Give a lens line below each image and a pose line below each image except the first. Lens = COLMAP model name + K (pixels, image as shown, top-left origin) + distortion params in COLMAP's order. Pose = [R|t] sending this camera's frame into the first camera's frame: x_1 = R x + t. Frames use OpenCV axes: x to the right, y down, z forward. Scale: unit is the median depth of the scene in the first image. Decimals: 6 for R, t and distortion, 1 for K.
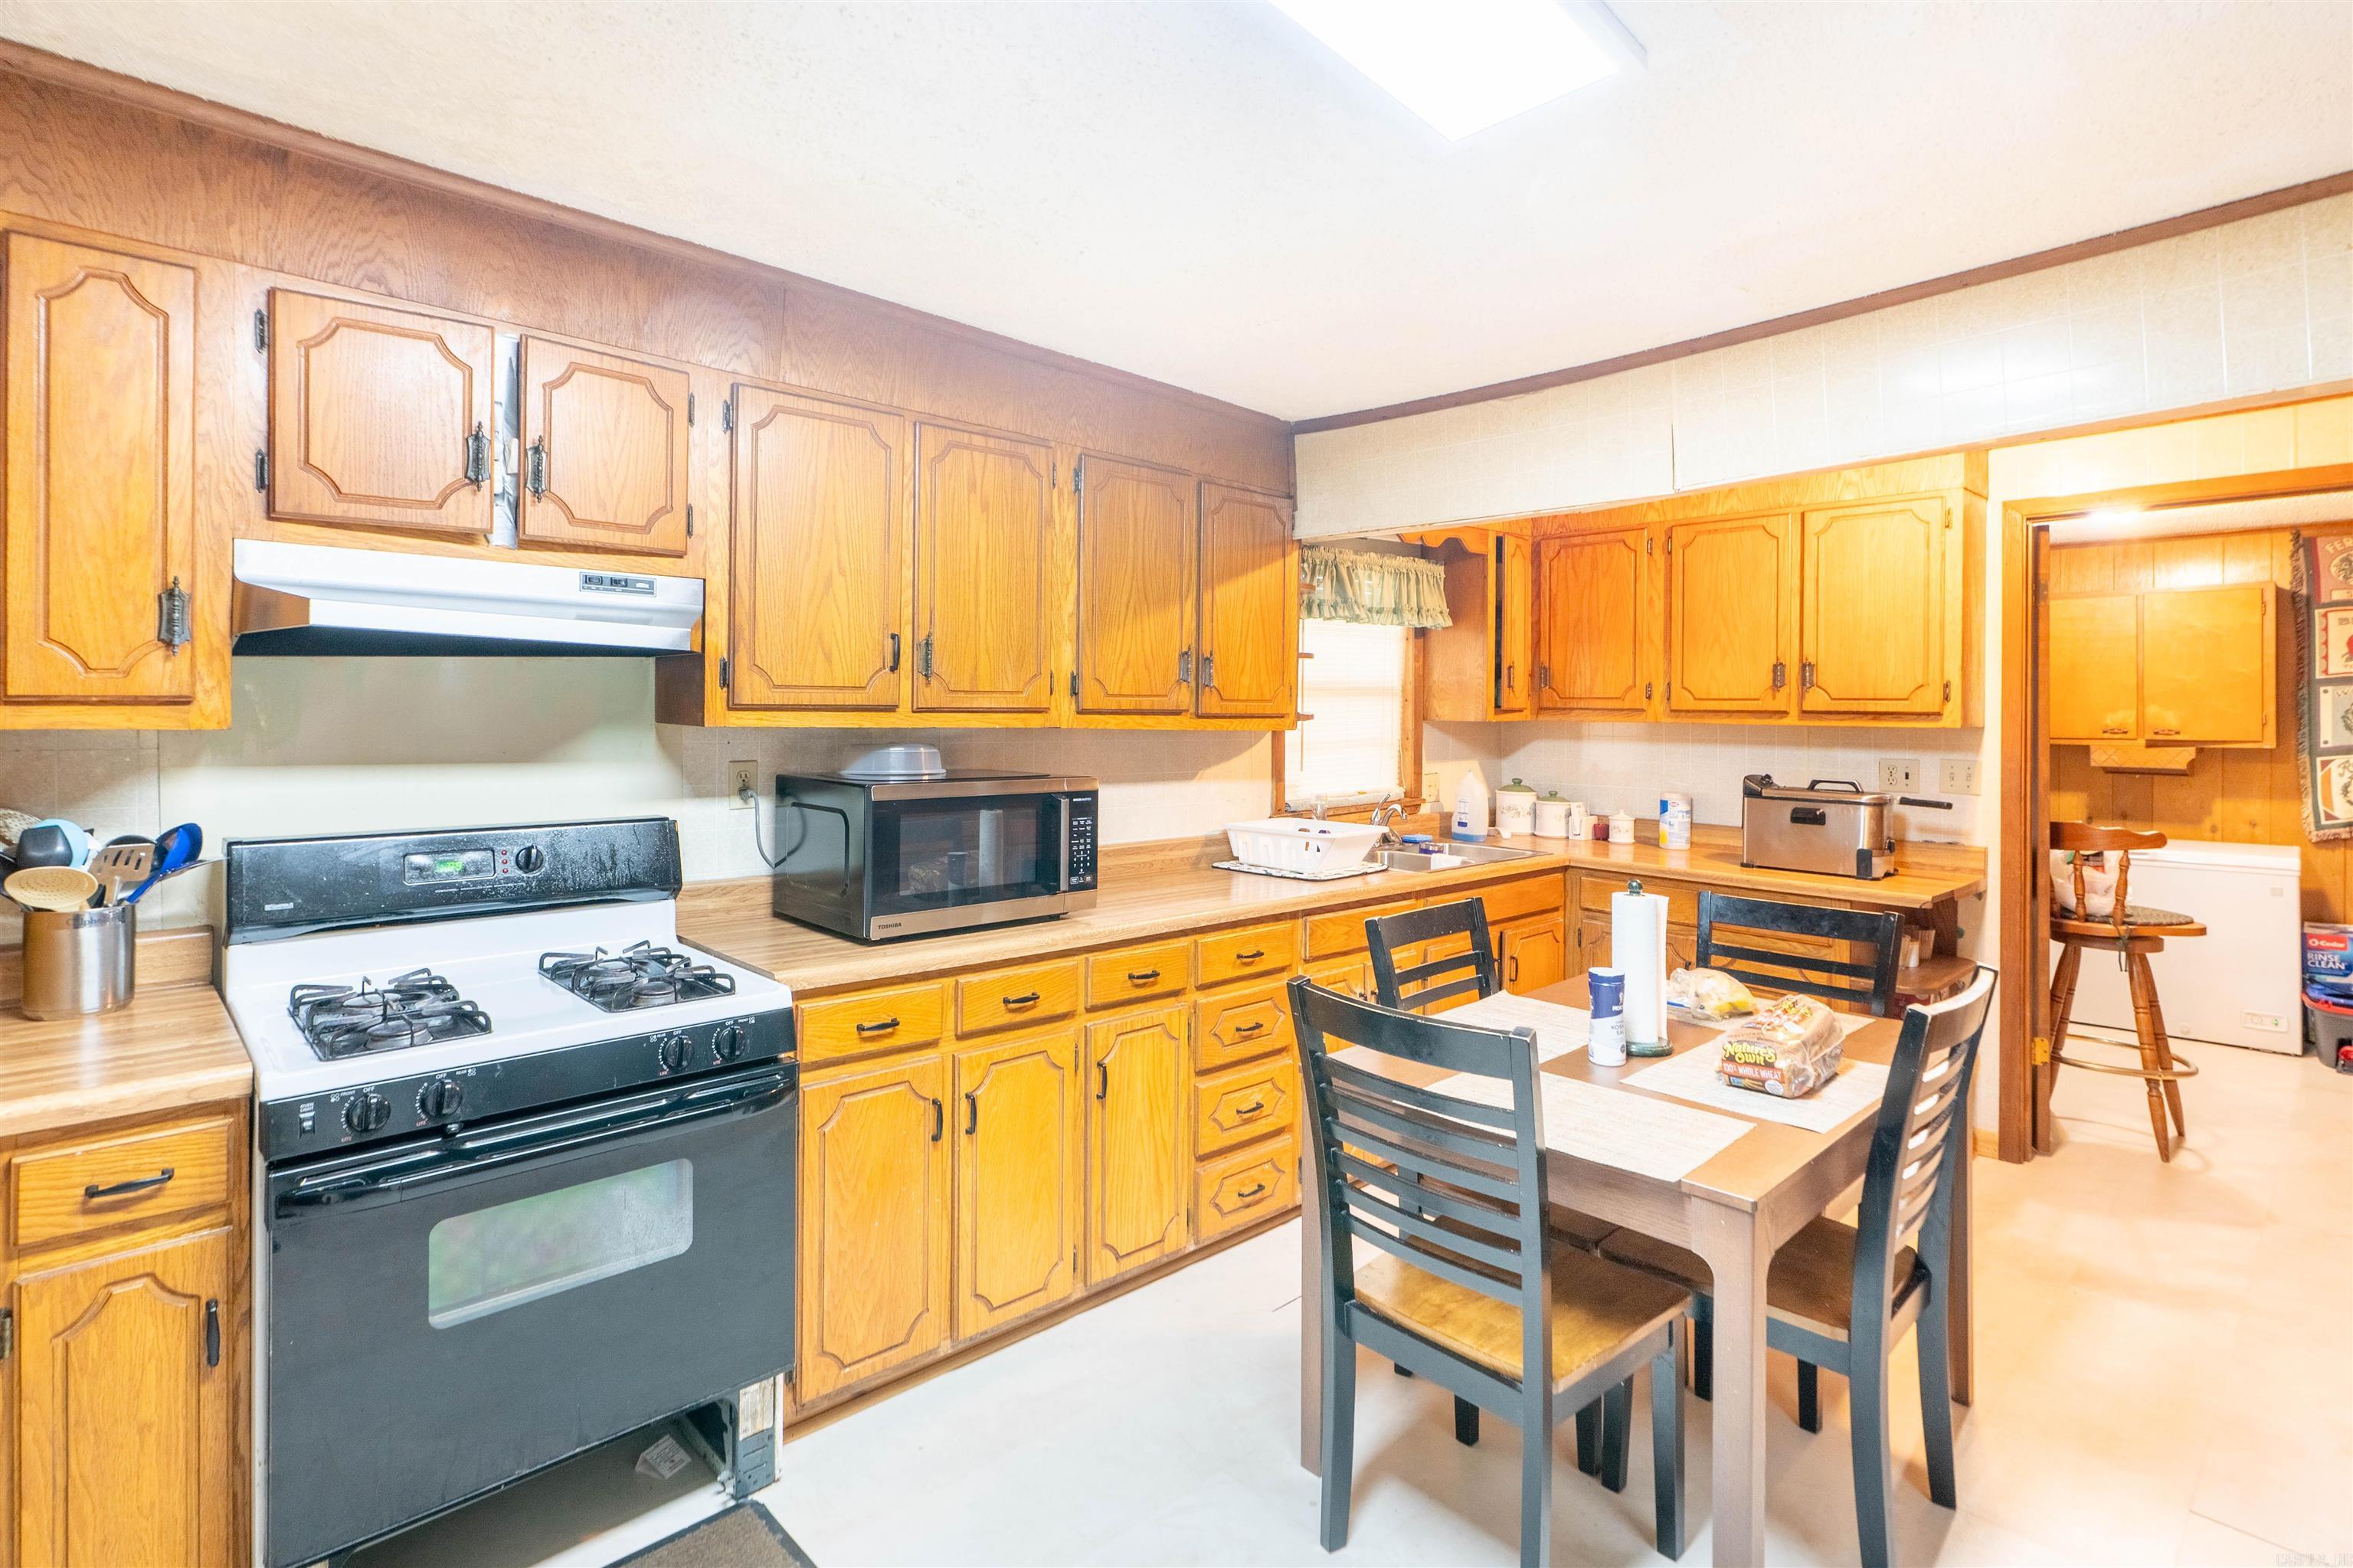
lens RADIAL K [[1137.0, 0, 1120.6], [0, 1137.0, 701.6], [0, 0, 1]] dist [0.000683, 0.000184]
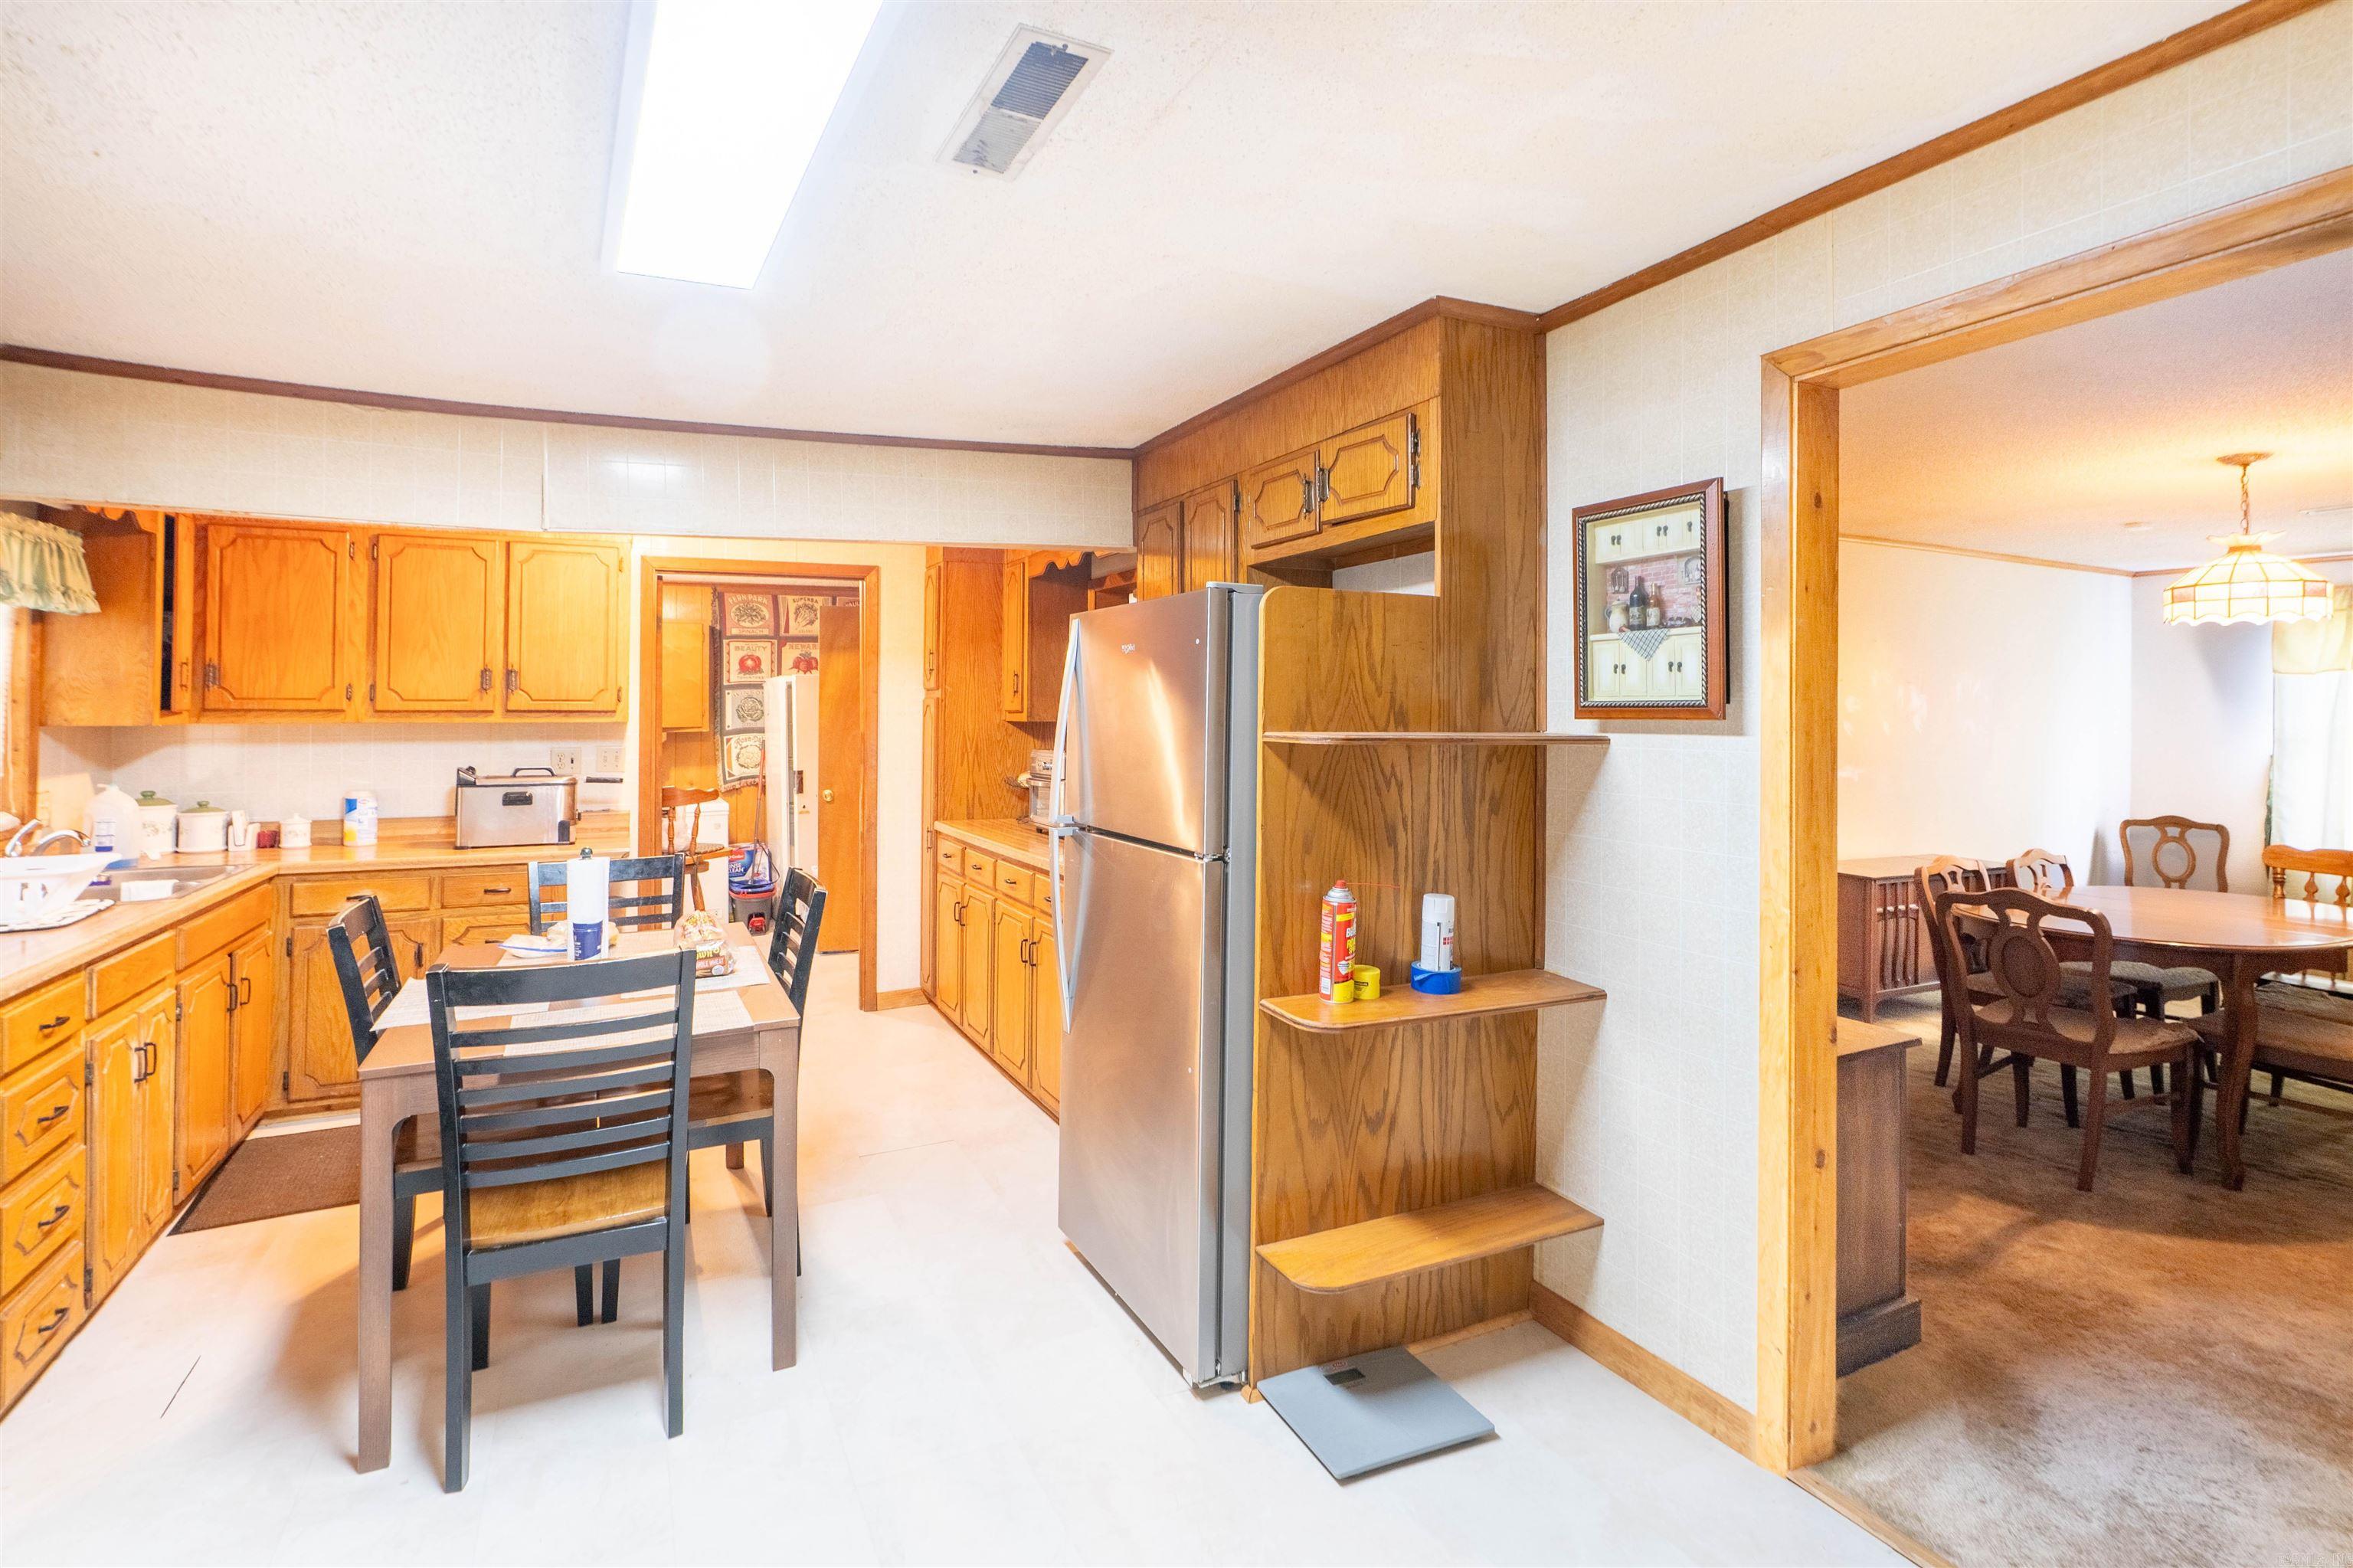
lens RADIAL K [[1137.0, 0, 1151.6], [0, 1137.0, 709.5], [0, 0, 1]] dist [0.000683, 0.000184]
pose [[0.282627, -0.009810, 0.959180, -0.289083], [-0.001841, 0.999940, 0.010769, -0.005526], [-0.959228, -0.004809, 0.282592, 0.023157]]
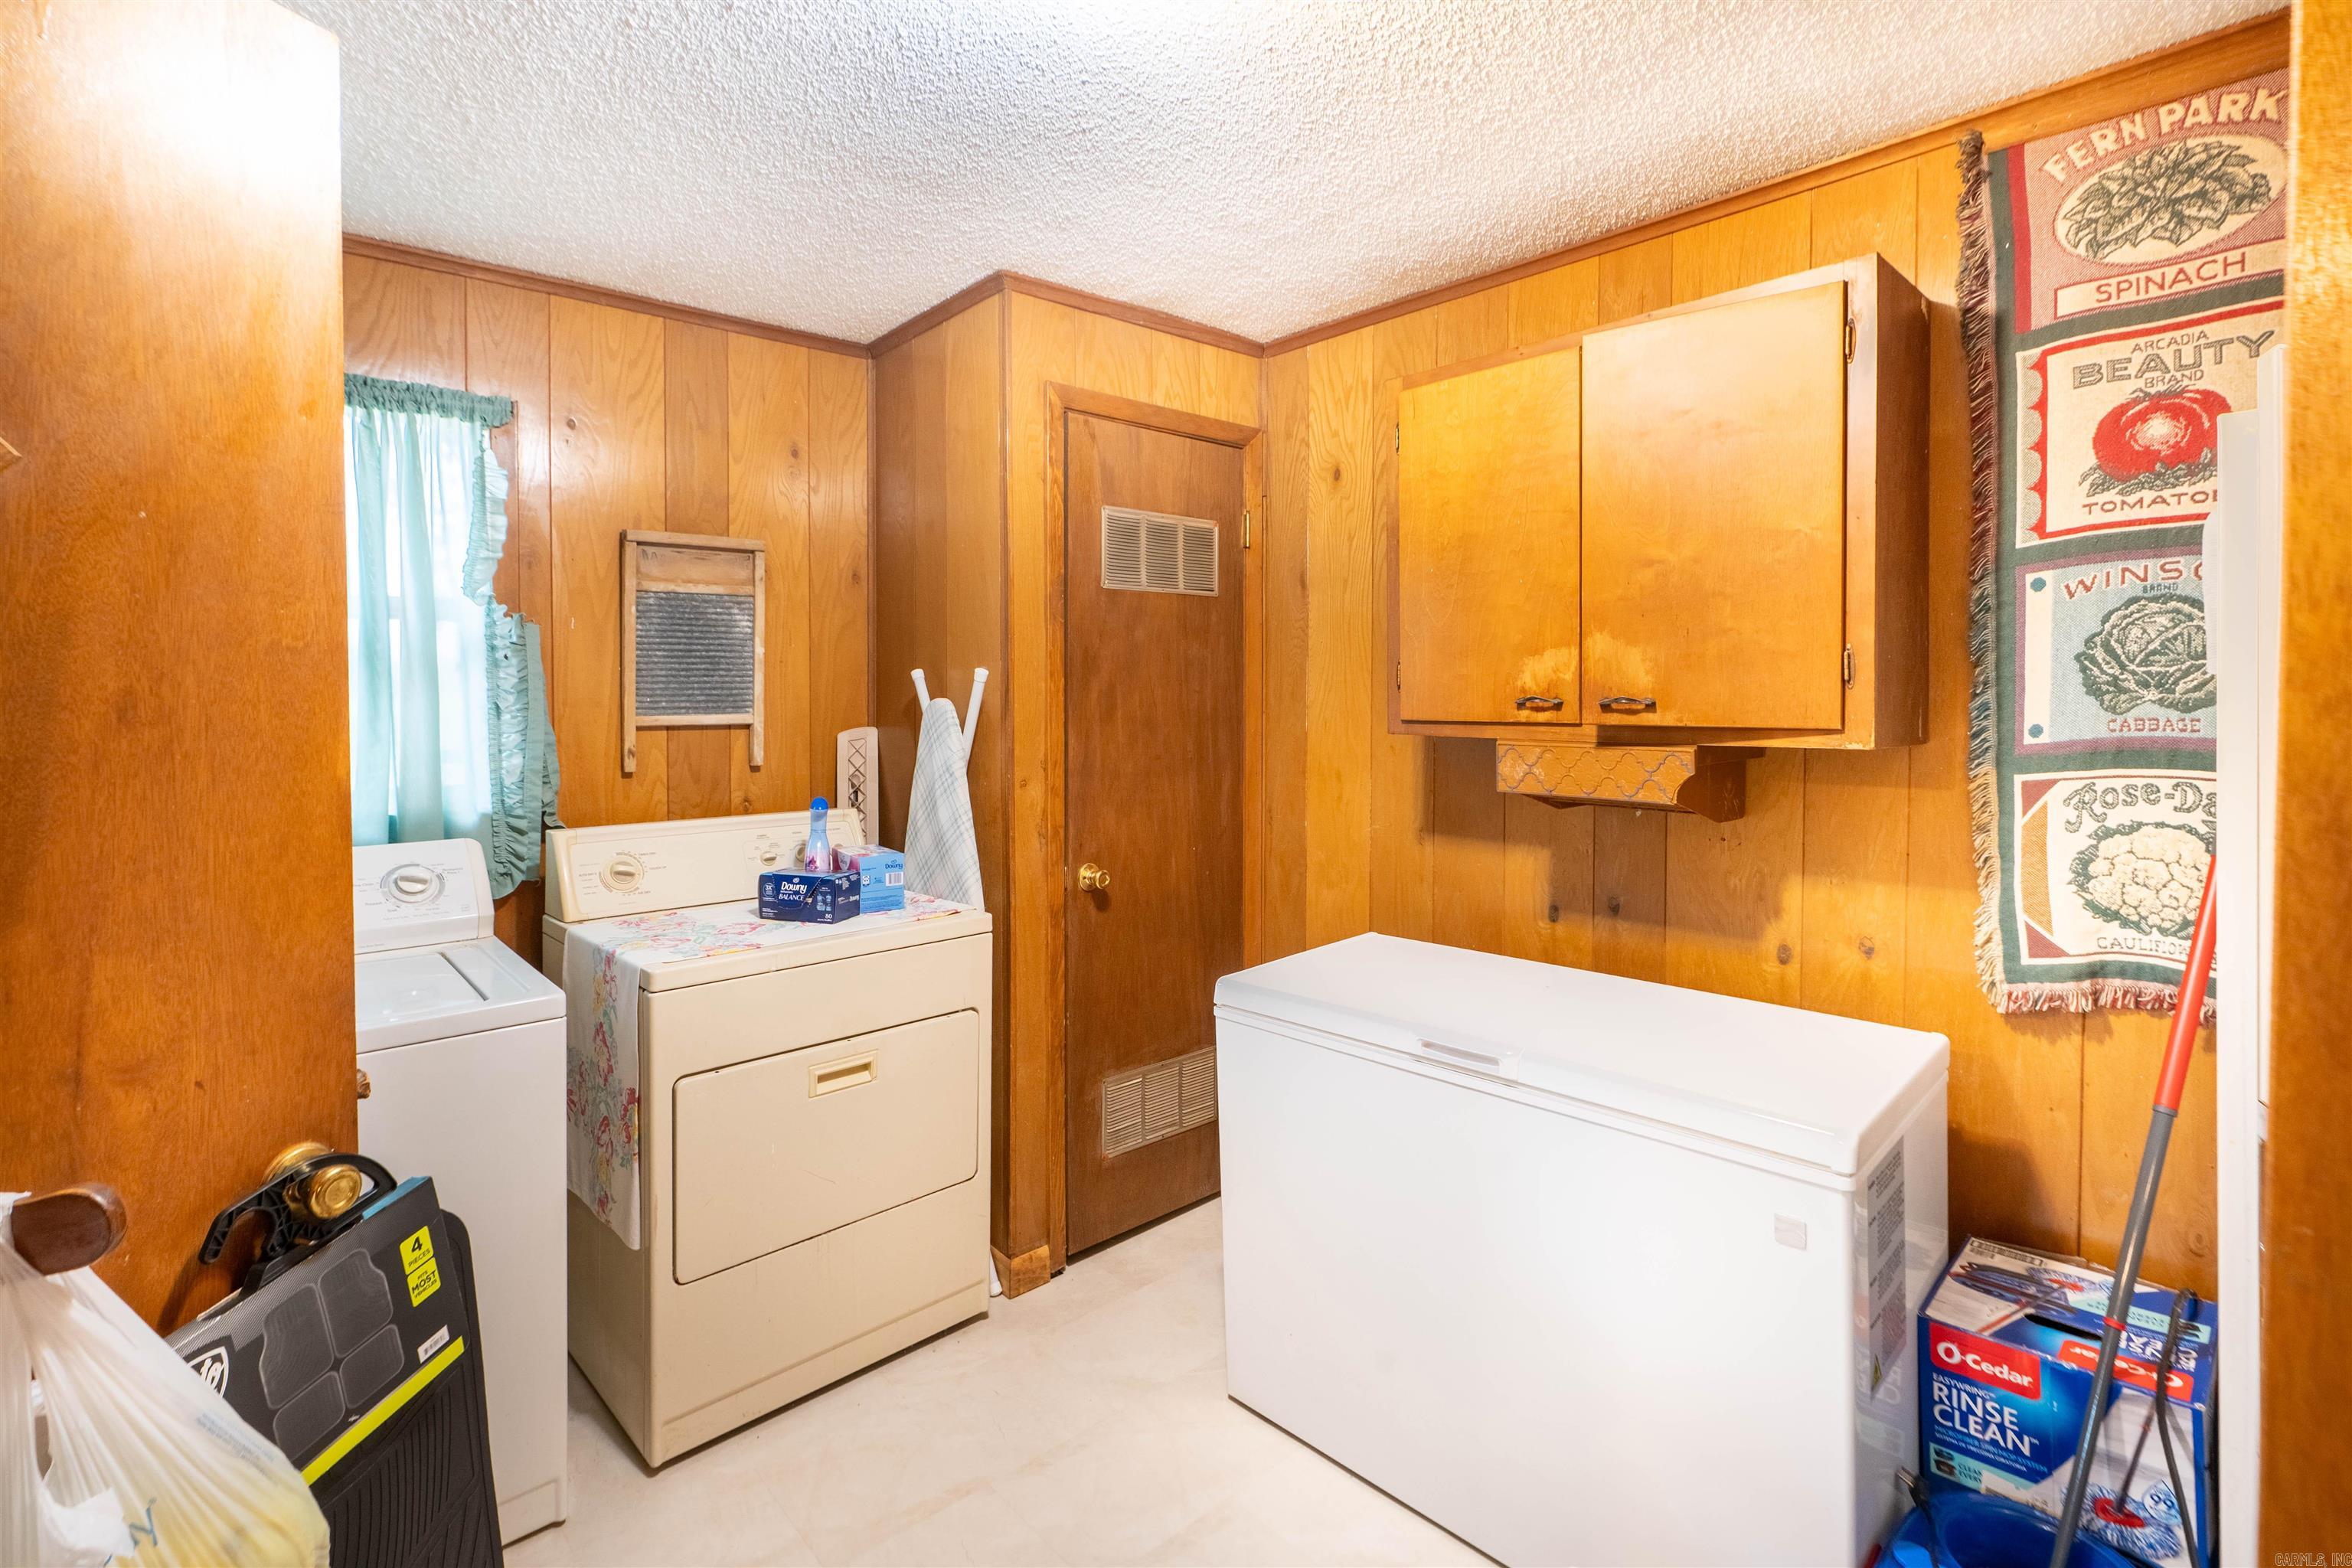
lens RADIAL K [[1069.0, 0, 1179.0], [0, 1069.0, 711.9], [0, 0, 1]] dist [0.000009, 0.000151]
pose [[0.999851, -0.009561, -0.014362, 0.924553], [0.009929, 0.999619, 0.025741, 0.021899], [0.014110, -0.025879, 0.999565, 0.772529]]
